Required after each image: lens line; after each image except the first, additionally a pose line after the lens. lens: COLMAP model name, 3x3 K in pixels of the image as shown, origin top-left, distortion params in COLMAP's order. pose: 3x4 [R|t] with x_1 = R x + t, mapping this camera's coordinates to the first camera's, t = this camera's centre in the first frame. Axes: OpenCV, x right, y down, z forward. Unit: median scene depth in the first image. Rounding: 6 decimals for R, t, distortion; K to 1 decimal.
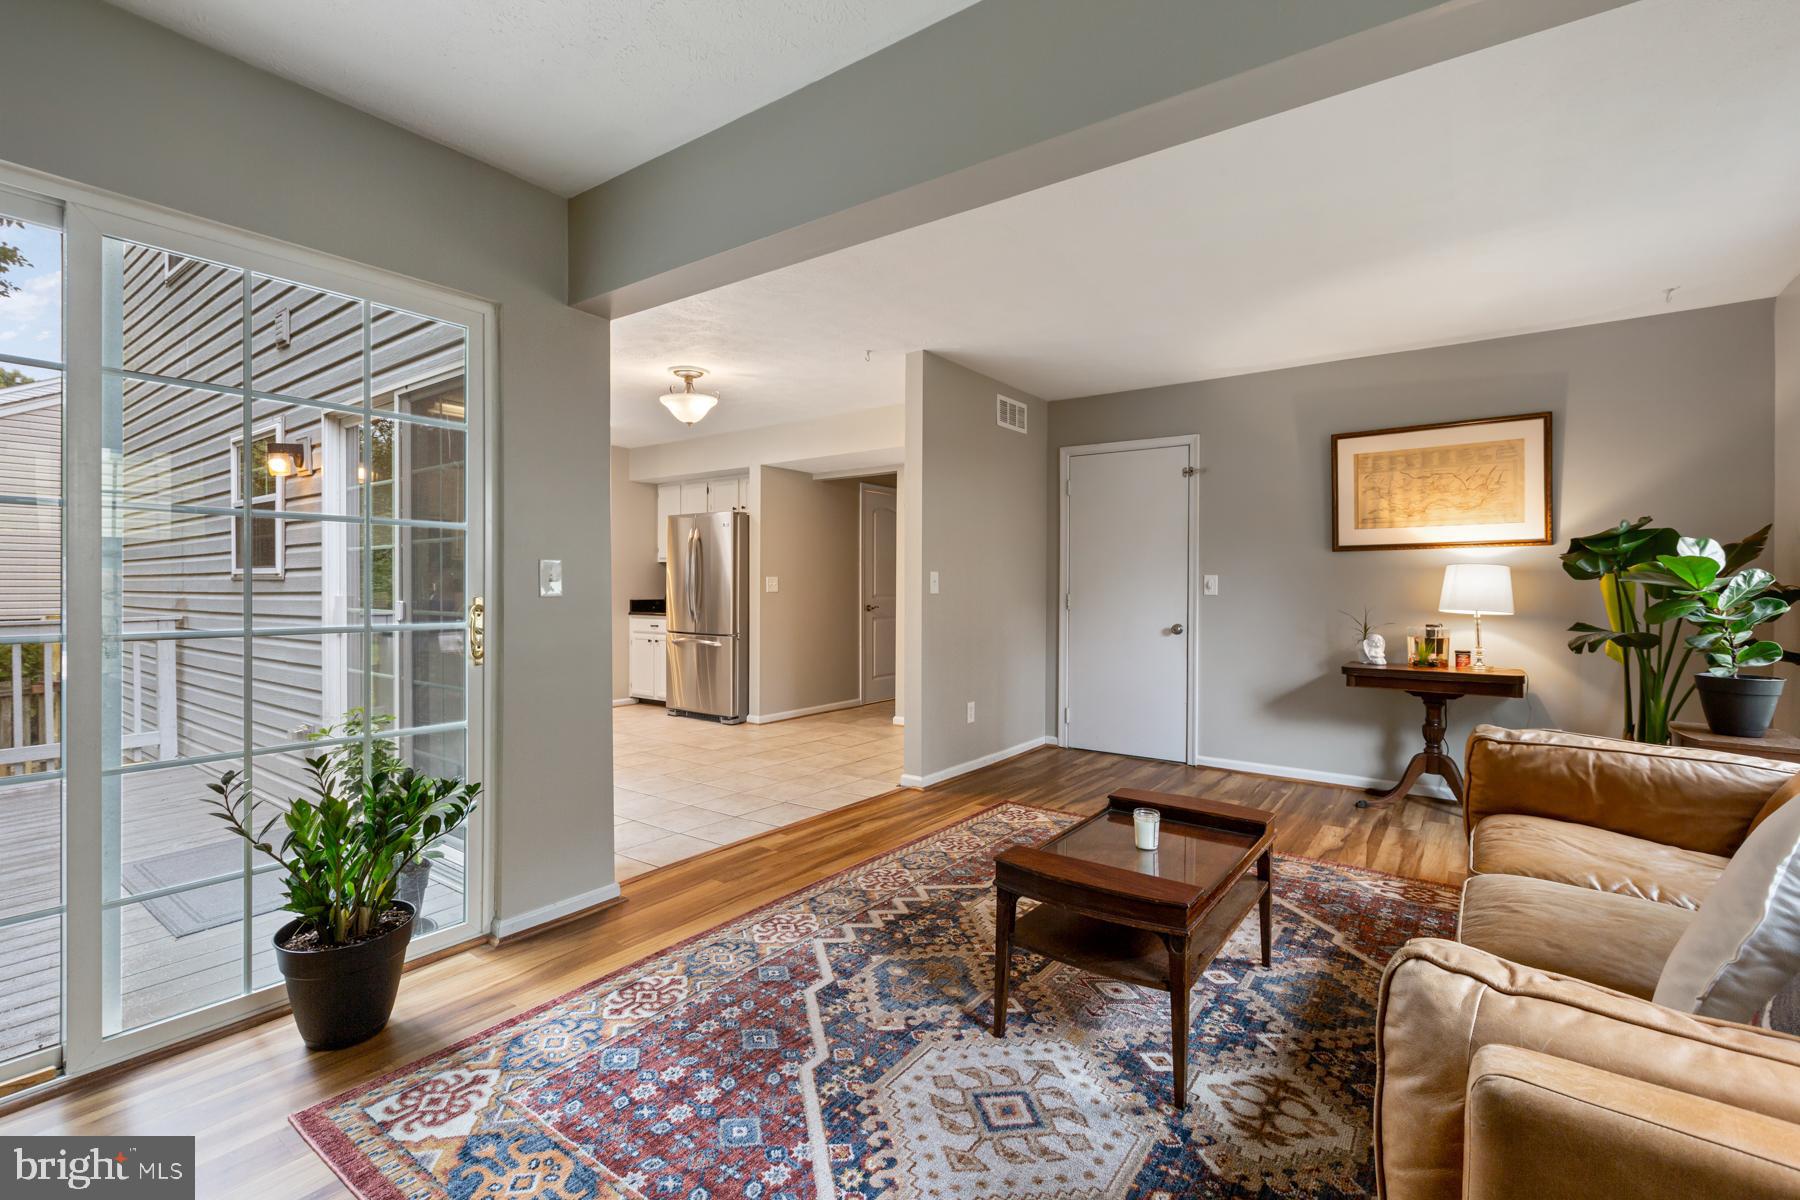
lens RADIAL K [[804.0, 0, 899.3], [0, 804.0, 602.4], [0, 0, 1]] dist [-0.003365, -0.000256]
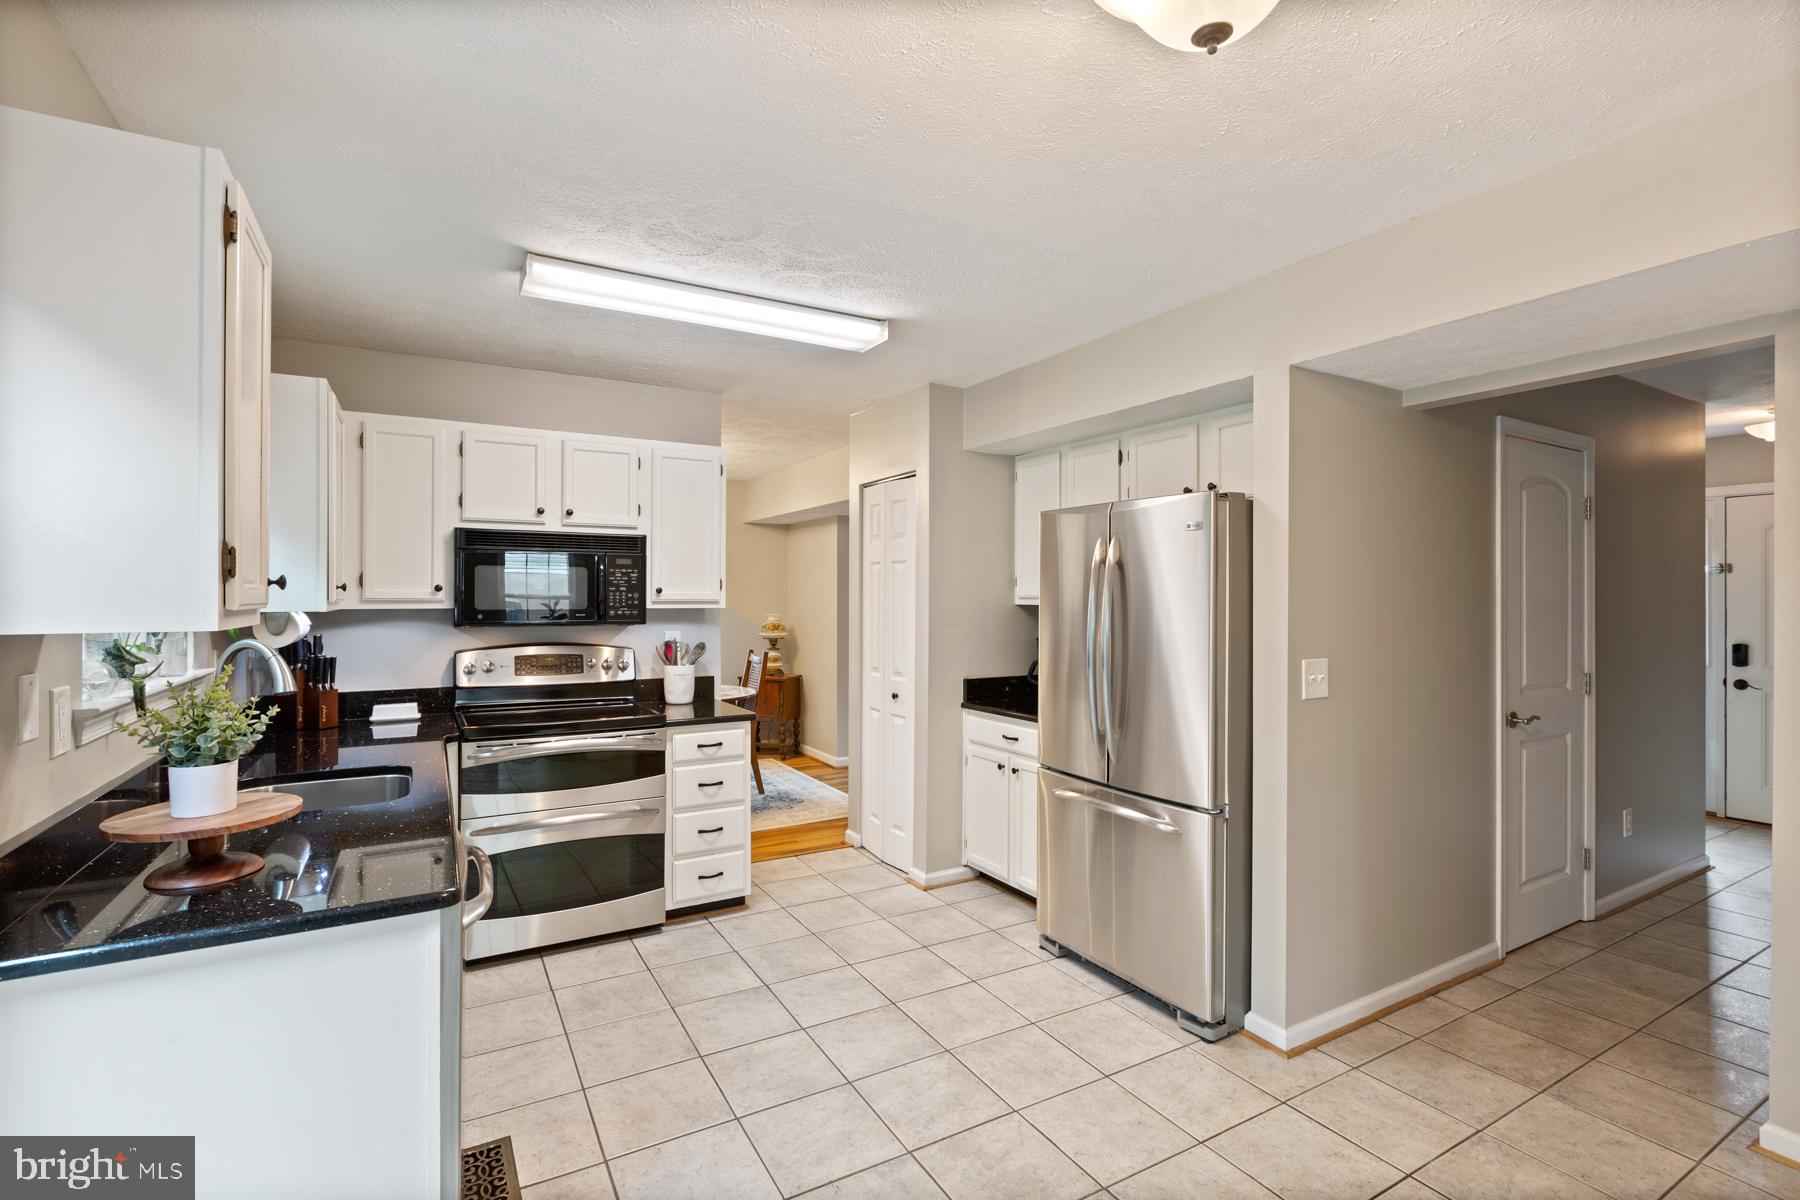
lens RADIAL K [[831.3, 0, 904.2], [0, 831.3, 596.7], [0, 0, 1]] dist [-0.012546, -0.000233]
pose [[0.920759, -0.000273, -0.390131, -0.175495], [-0.003003, 0.999965, -0.007787, -0.055590], [0.390120, 0.008341, 0.920726, 0.532119]]
